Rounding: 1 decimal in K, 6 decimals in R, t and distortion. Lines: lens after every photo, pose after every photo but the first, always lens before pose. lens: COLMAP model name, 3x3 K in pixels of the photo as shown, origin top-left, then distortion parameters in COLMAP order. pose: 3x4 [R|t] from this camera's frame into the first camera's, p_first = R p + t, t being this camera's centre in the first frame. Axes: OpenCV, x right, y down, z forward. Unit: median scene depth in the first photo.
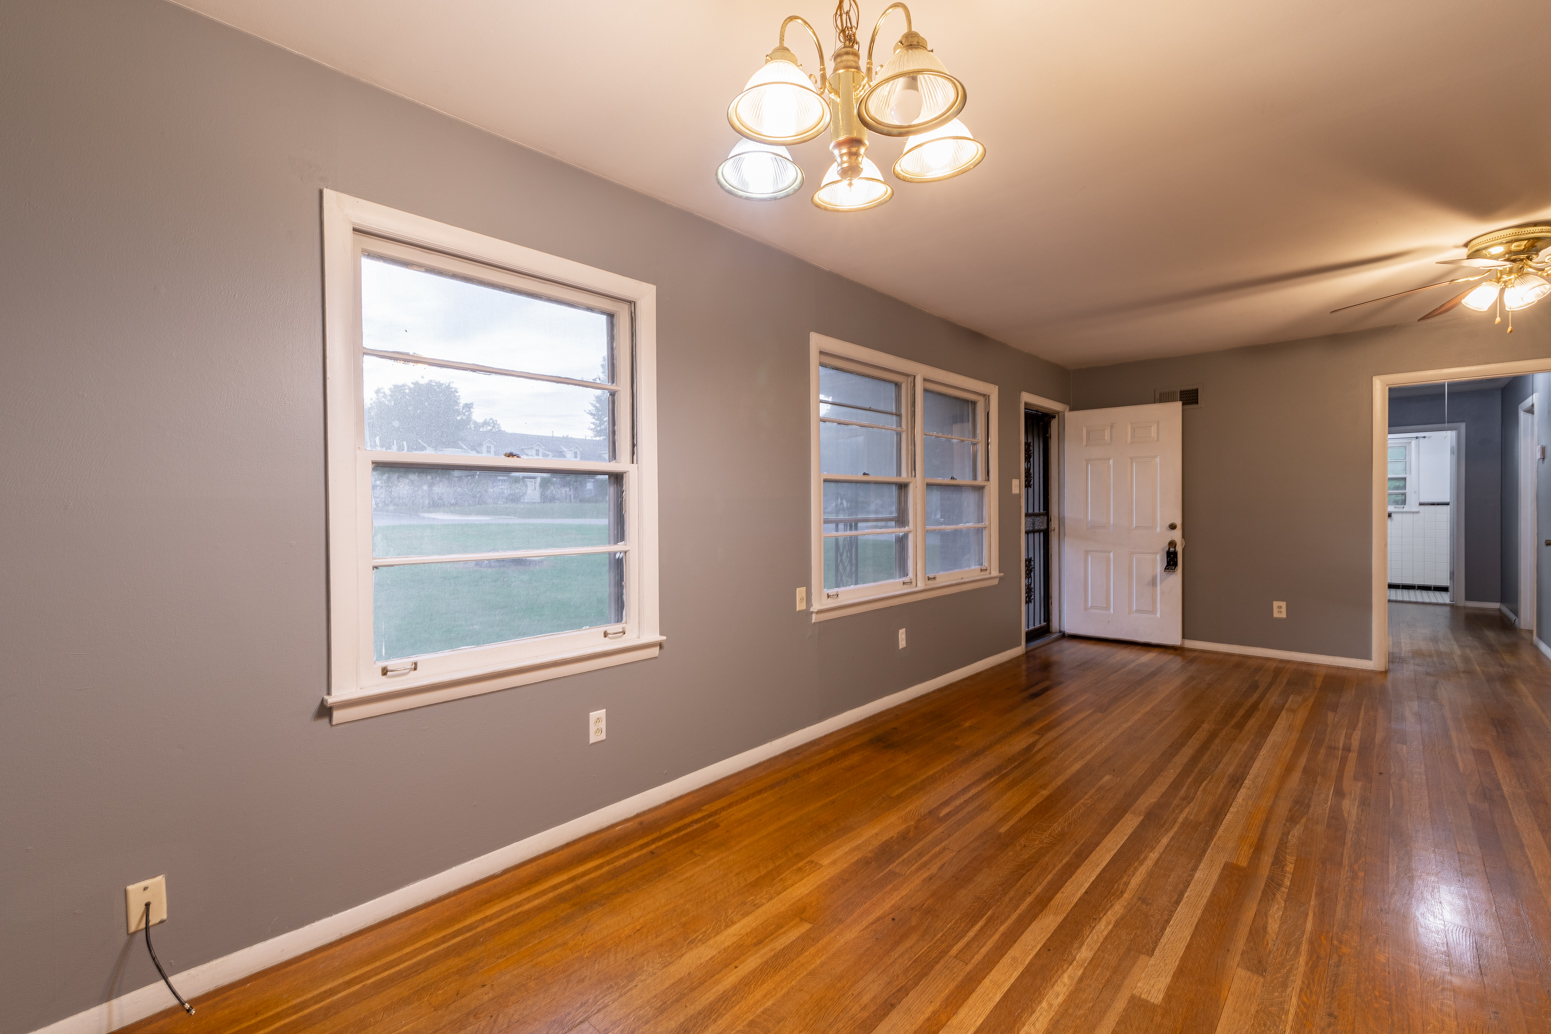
lens RADIAL K [[665.1, 0, 766.6], [0, 665.1, 513.4], [0, 0, 1]] dist [0.000734, 0.000065]
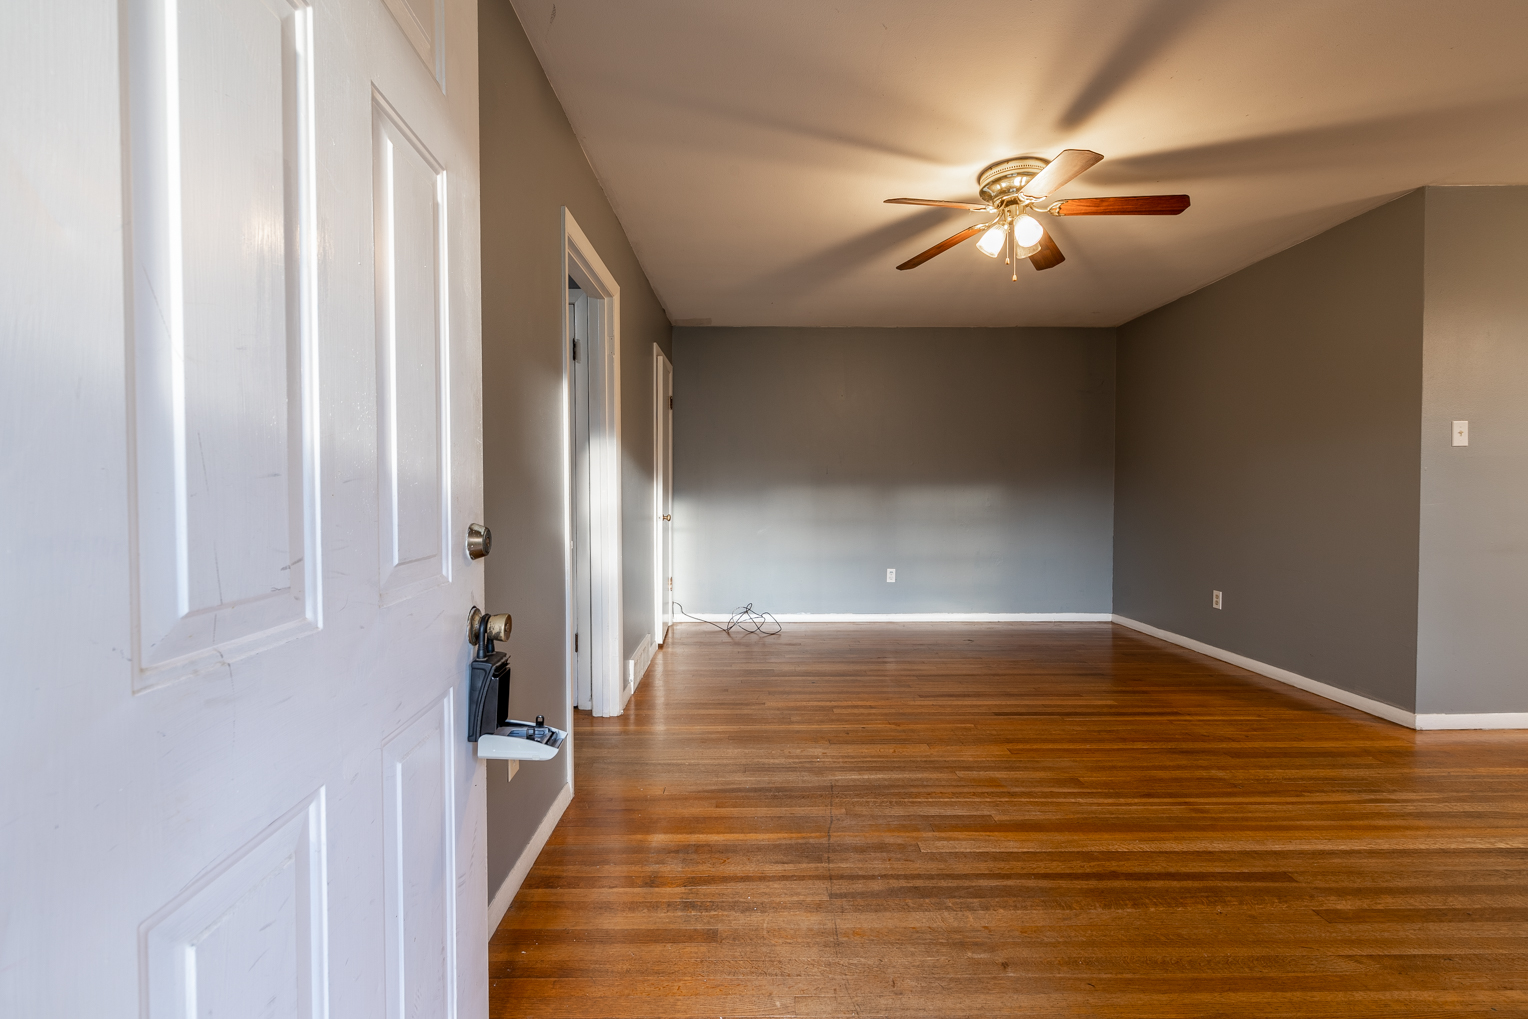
lens RADIAL K [[655.2, 0, 755.2], [0, 655.2, 506.0], [0, 0, 1]] dist [0.000734, 0.000065]
pose [[-0.689532, -0.005923, 0.724231, 0.524971], [0.017068, 0.999556, 0.024424, 0.005540], [-0.724054, 0.029202, -0.689125, 1.405582]]
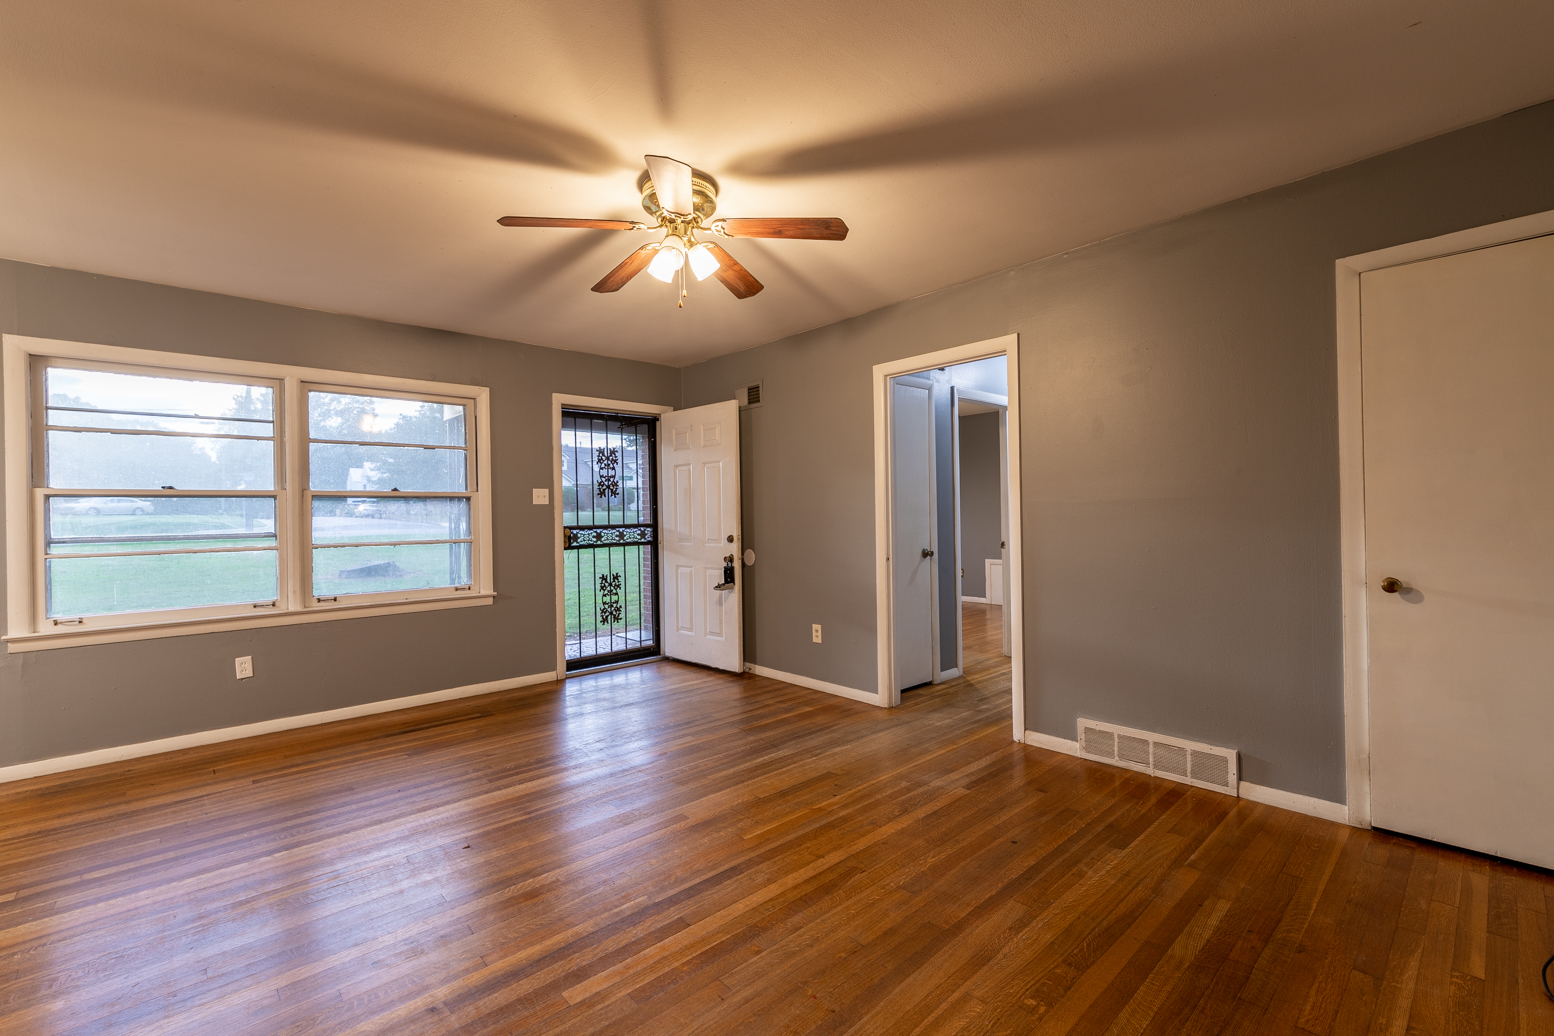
lens RADIAL K [[666.4, 0, 768.1], [0, 666.4, 514.4], [0, 0, 1]] dist [0.000734, 0.000065]
pose [[0.996768, -0.007902, -0.079941, 0.957297], [0.007321, 0.999945, -0.007558, -0.007800], [0.079996, 0.006949, 0.996771, 0.144139]]
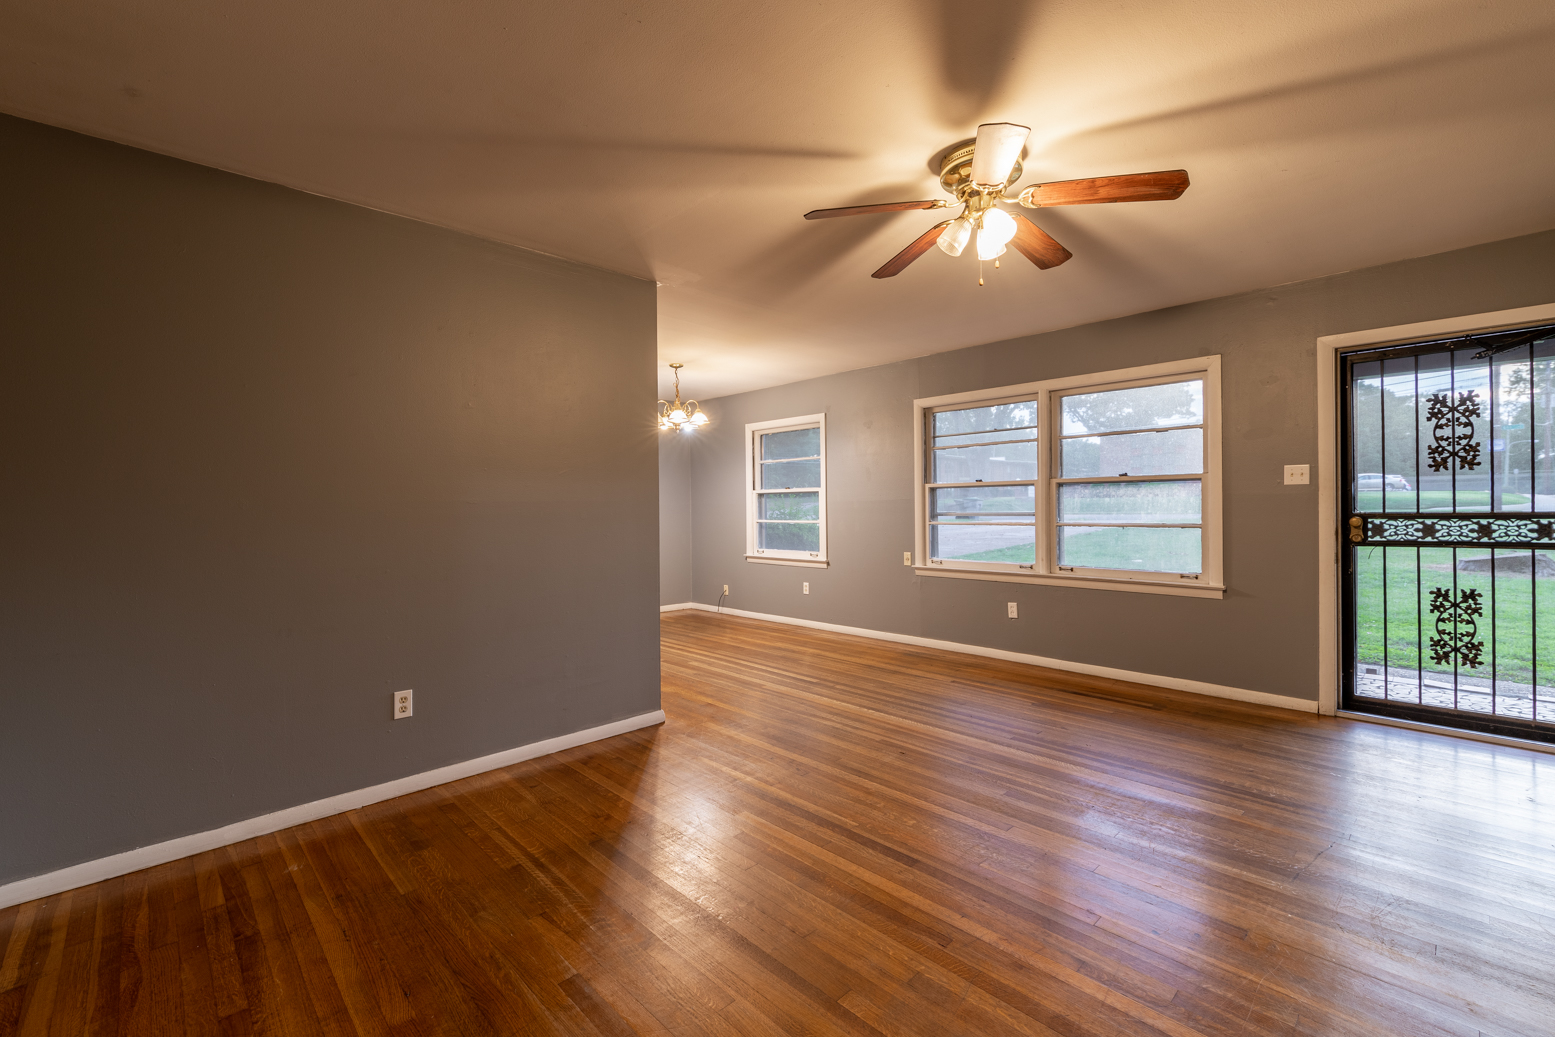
lens RADIAL K [[666.8, 0, 768.6], [0, 666.8, 514.9], [0, 0, 1]] dist [0.000734, 0.000065]
pose [[-0.053270, 0.021066, -0.998358, 1.419148], [0.002095, 0.999778, 0.020984, -0.016241], [0.998578, -0.000973, -0.053302, 0.589741]]
